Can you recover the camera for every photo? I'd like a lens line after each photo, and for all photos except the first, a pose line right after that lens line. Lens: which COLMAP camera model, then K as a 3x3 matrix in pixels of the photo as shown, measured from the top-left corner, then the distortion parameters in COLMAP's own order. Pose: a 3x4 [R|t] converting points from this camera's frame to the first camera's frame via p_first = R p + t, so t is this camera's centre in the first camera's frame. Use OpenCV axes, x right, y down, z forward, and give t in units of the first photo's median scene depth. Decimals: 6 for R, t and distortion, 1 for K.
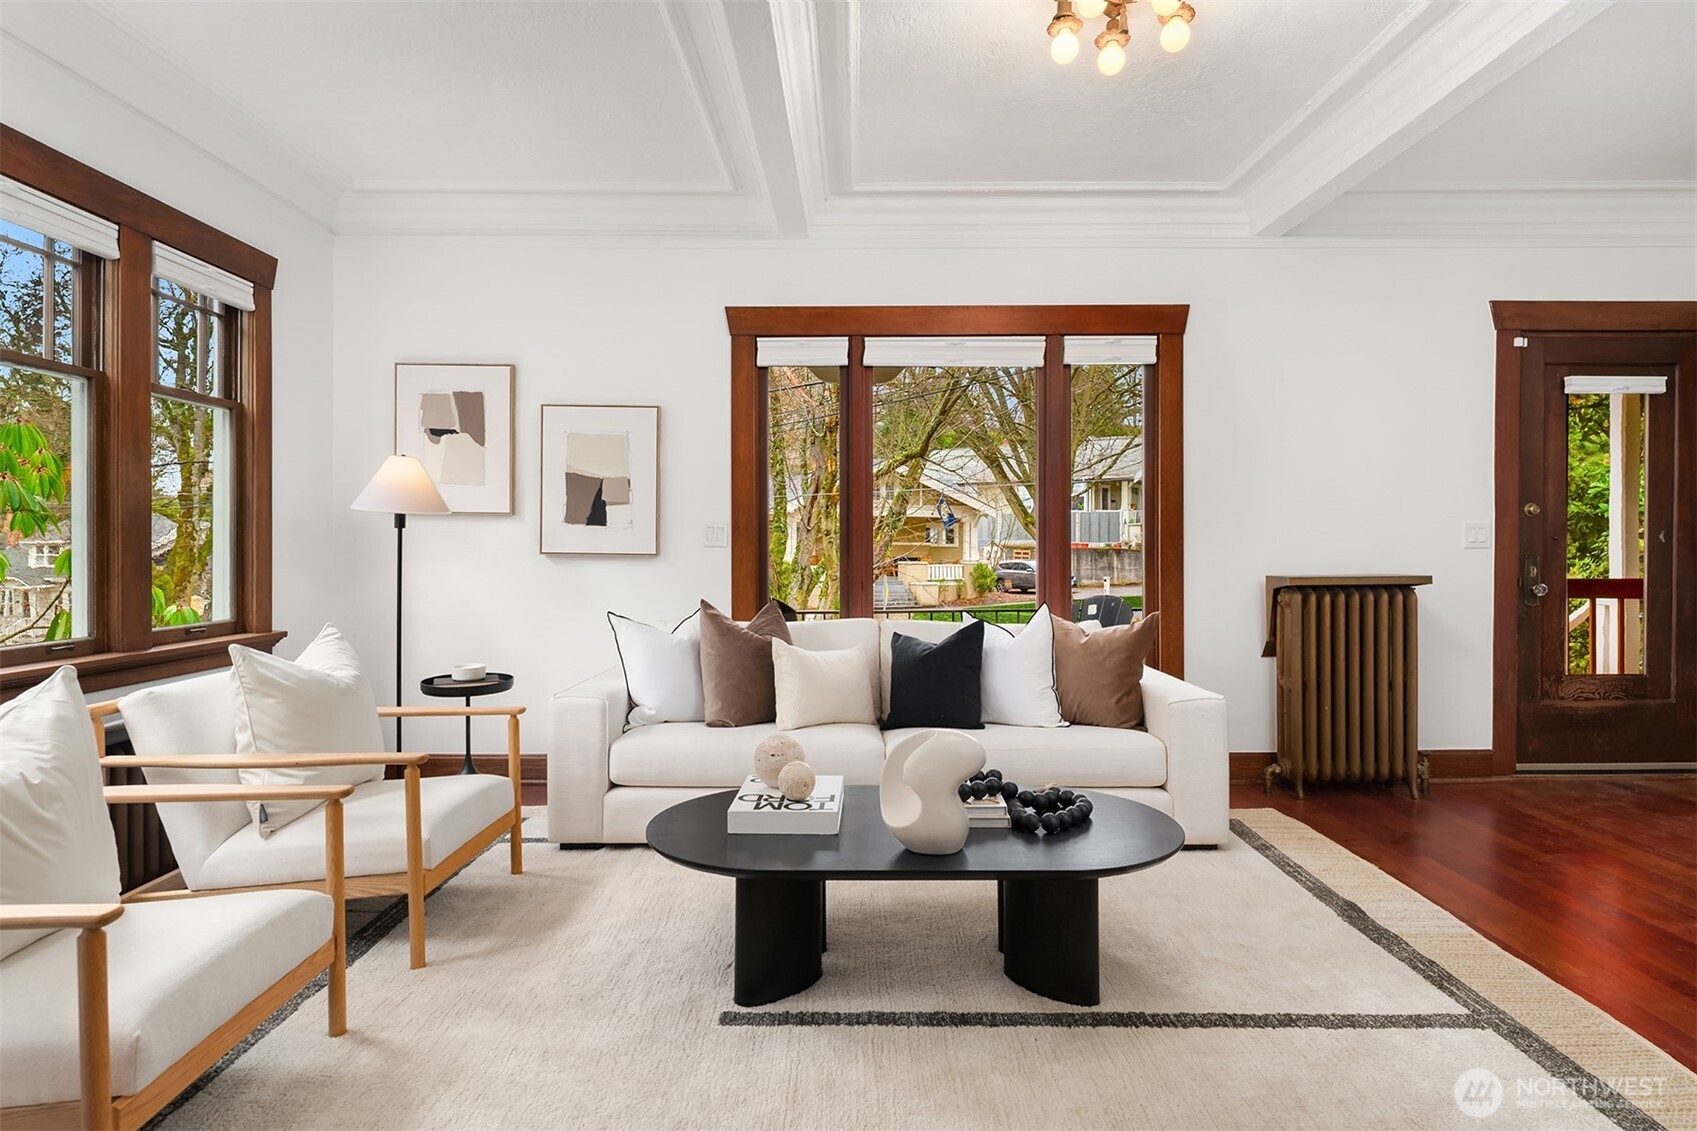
lens RADIAL K [[926.6, 0, 848.5], [0, 926.6, 565.5], [0, 0, 1]] dist [-0.010891, -0.001054]
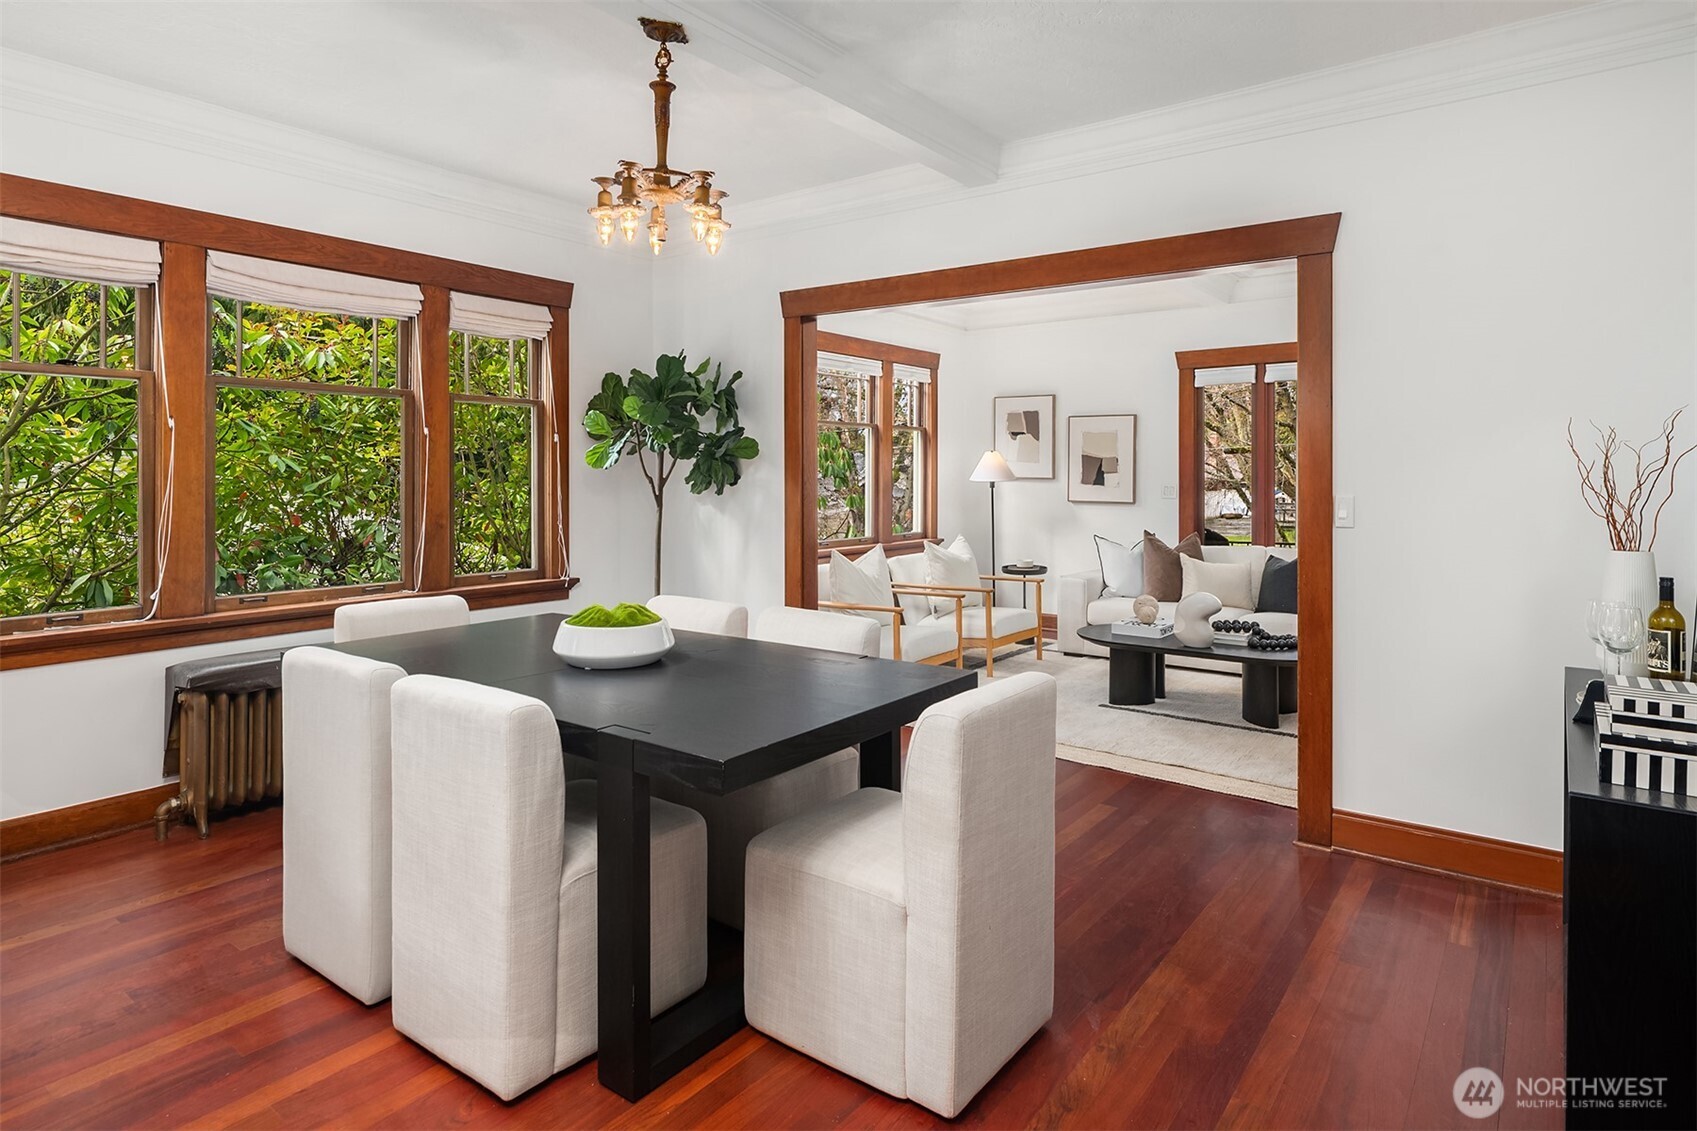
lens RADIAL K [[920.7, 0, 849.2], [0, 920.7, 474.2], [0, 0, 1]] dist [-0.000628, -0.000321]
pose [[0.799263, -0.003061, -0.600973, 0.453746], [-0.008541, 0.999828, -0.016451, -0.036872], [0.600920, 0.018282, 0.799100, -0.763143]]
